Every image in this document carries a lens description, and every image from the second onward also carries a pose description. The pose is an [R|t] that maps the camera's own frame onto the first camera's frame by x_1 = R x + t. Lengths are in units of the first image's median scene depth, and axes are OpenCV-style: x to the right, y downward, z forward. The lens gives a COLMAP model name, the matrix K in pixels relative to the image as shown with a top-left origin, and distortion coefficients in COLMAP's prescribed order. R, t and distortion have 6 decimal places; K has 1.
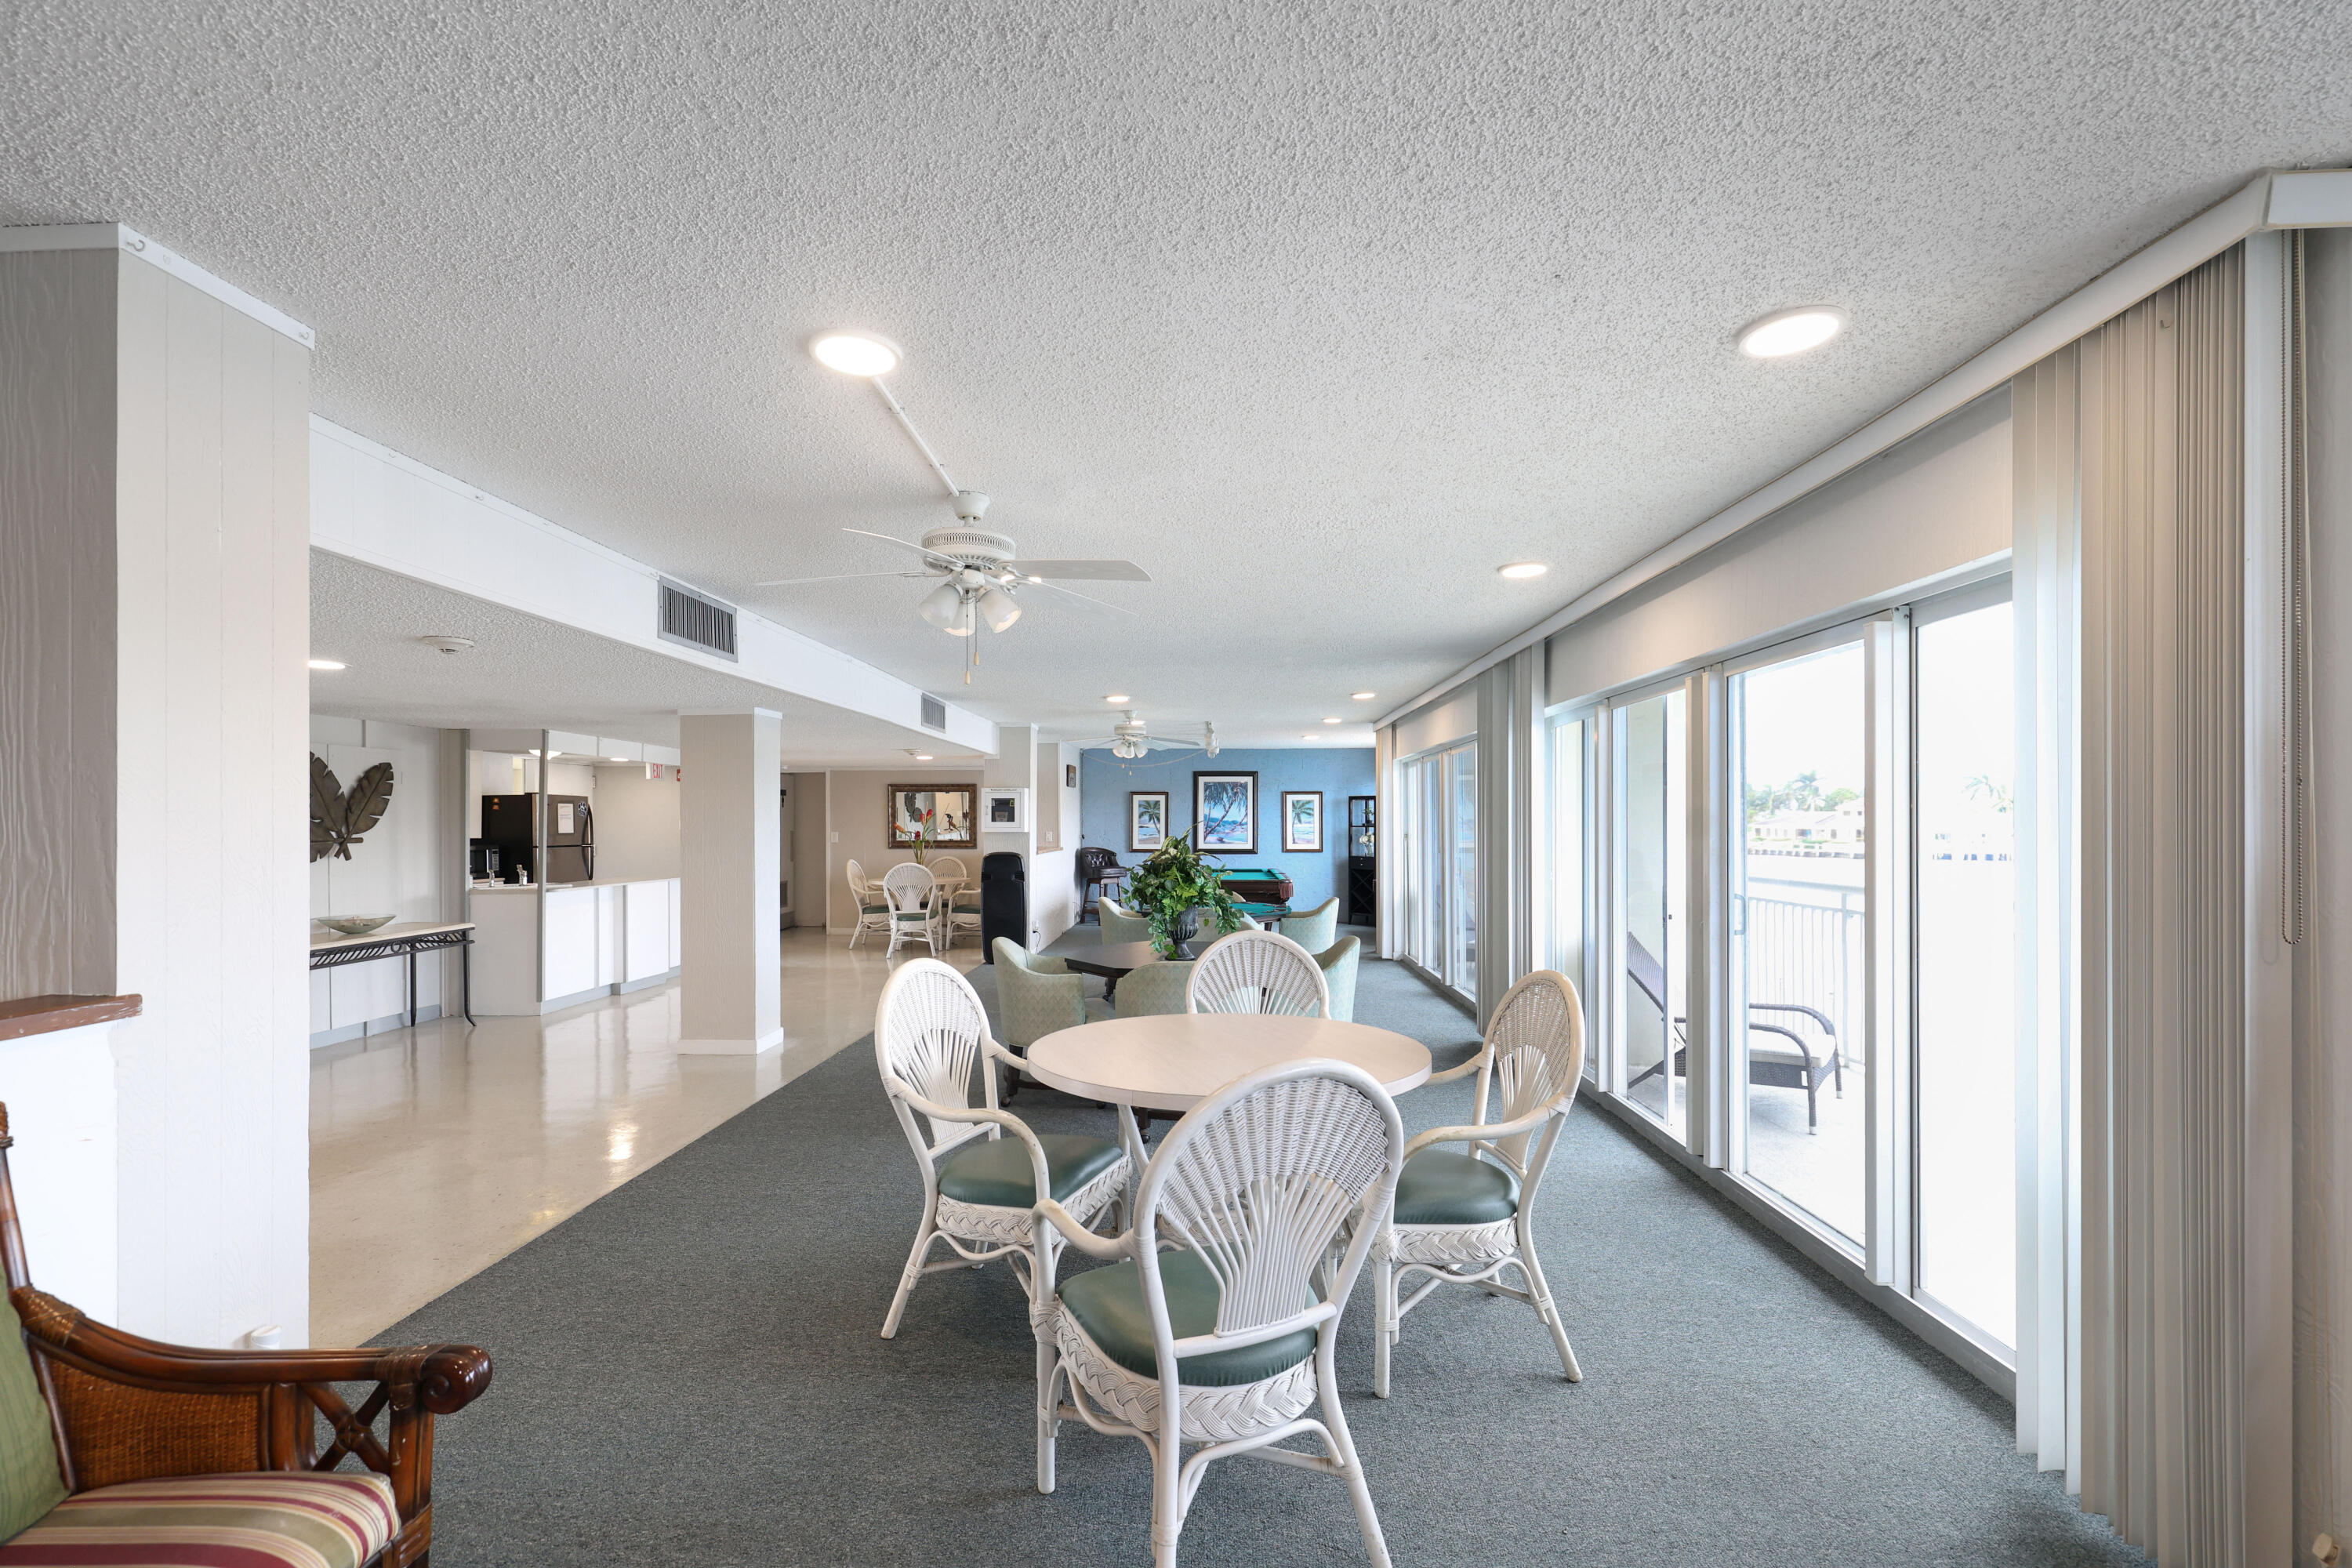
lens RADIAL K [[1018.1, 0, 1151.4], [0, 1018.1, 823.5], [0, 0, 1]] dist [-0.017810, -0.000136]
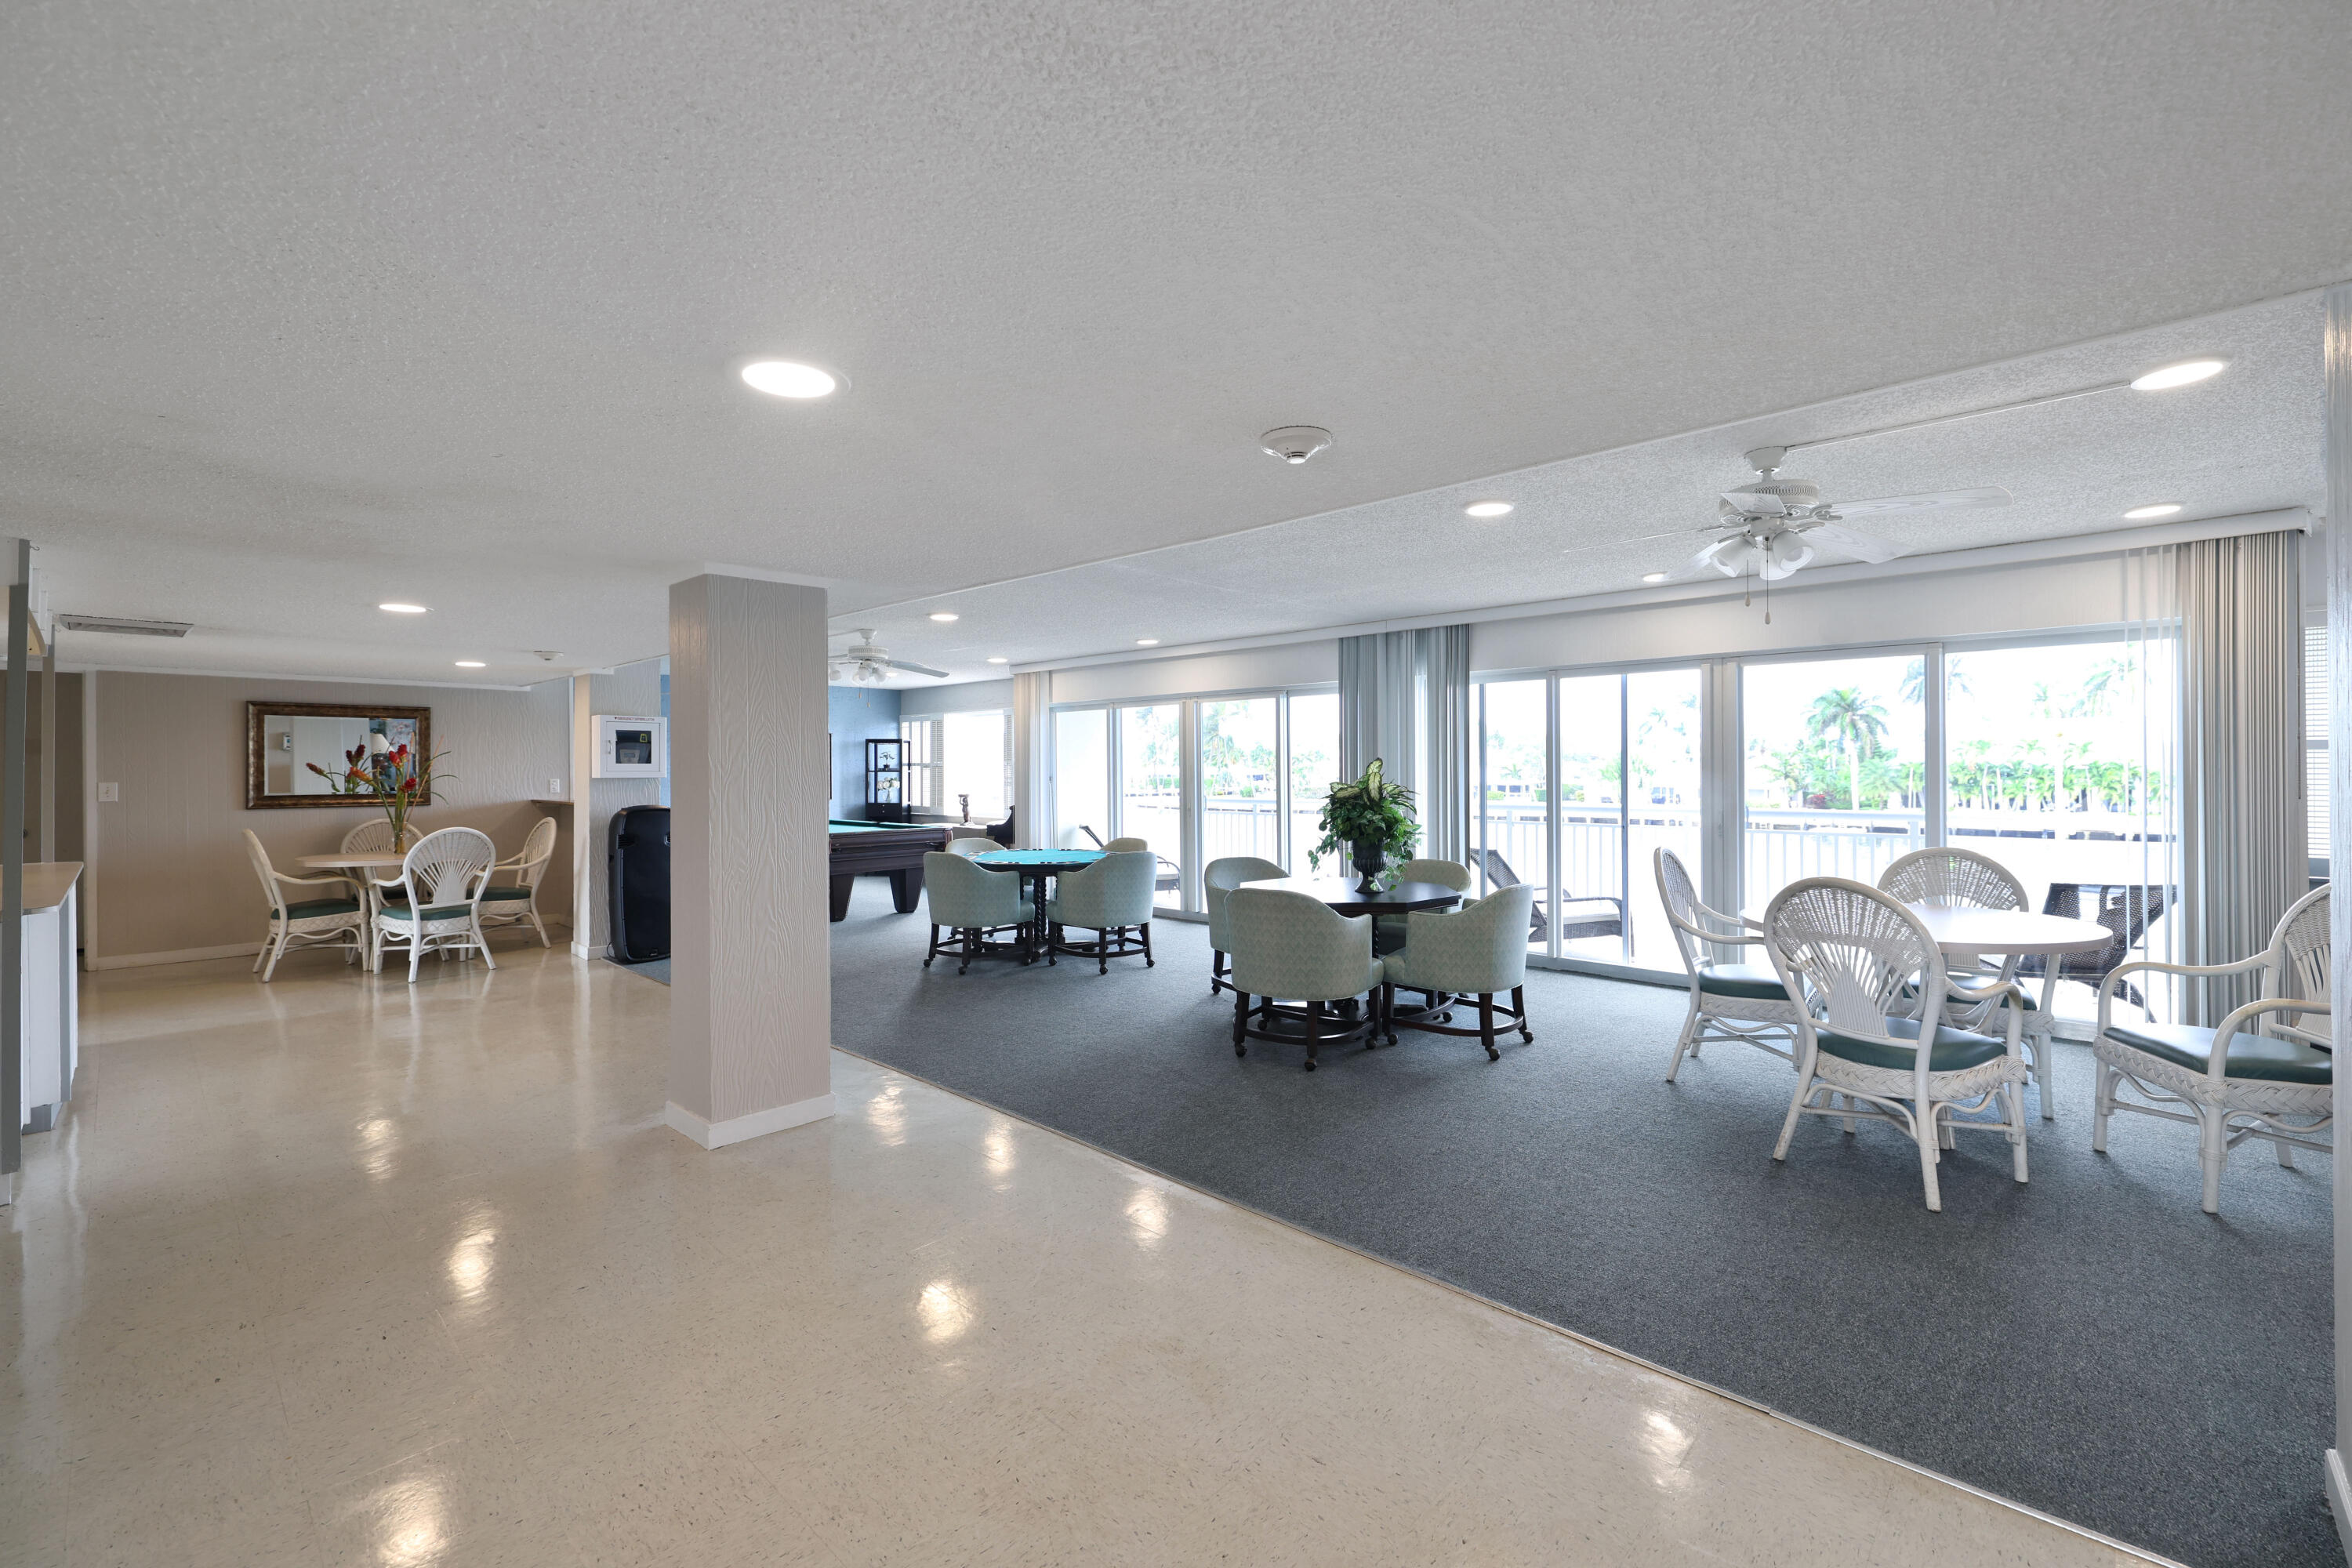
lens RADIAL K [[1018.1, 0, 1169.8], [0, 1018.1, 774.9], [0, 0, 1]] dist [-0.017810, -0.000136]
pose [[0.635925, -0.003819, 0.771741, -0.335404], [0.002063, 0.999993, 0.003248, 0.003605], [-0.771748, -0.000473, 0.635929, 0.190049]]
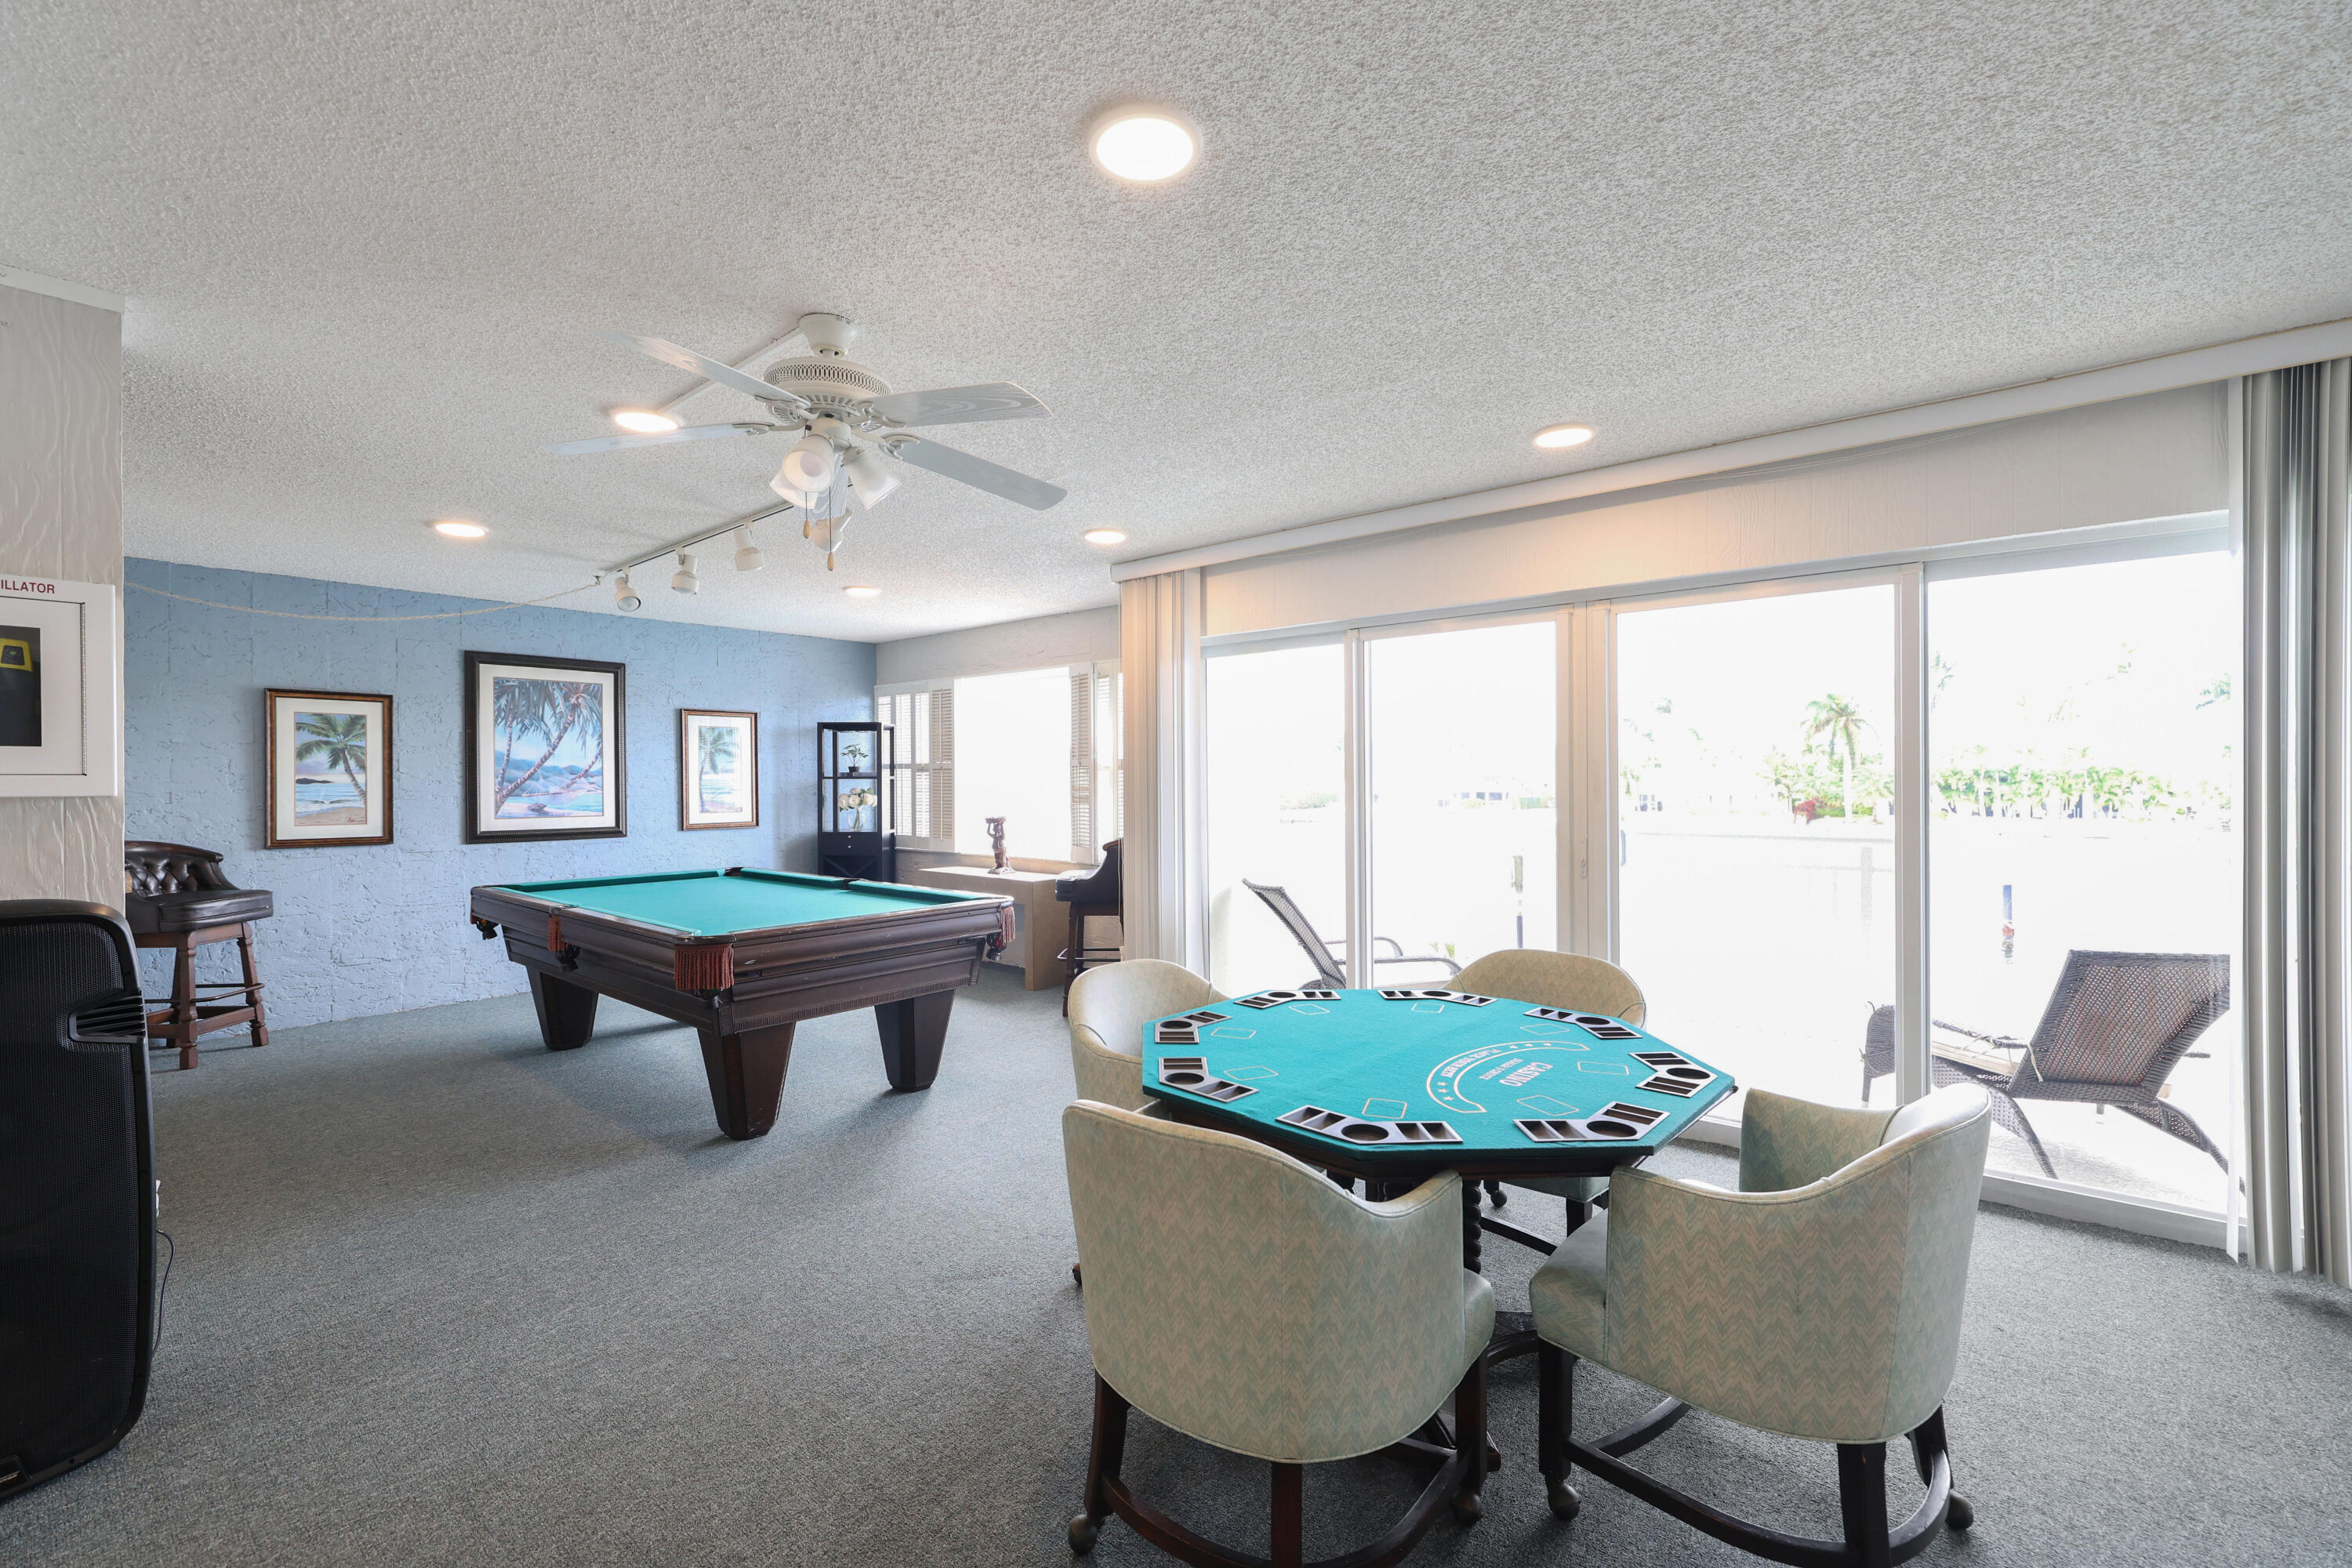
lens RADIAL K [[1018.1, 0, 1182.9], [0, 1018.1, 784.5], [0, 0, 1]] dist [-0.017810, -0.000136]
pose [[0.591792, -0.007113, 0.806059, -0.123566], [0.005849, 0.999973, 0.004530, 0.004954], [-0.806070, 0.002034, 0.591817, 0.507517]]
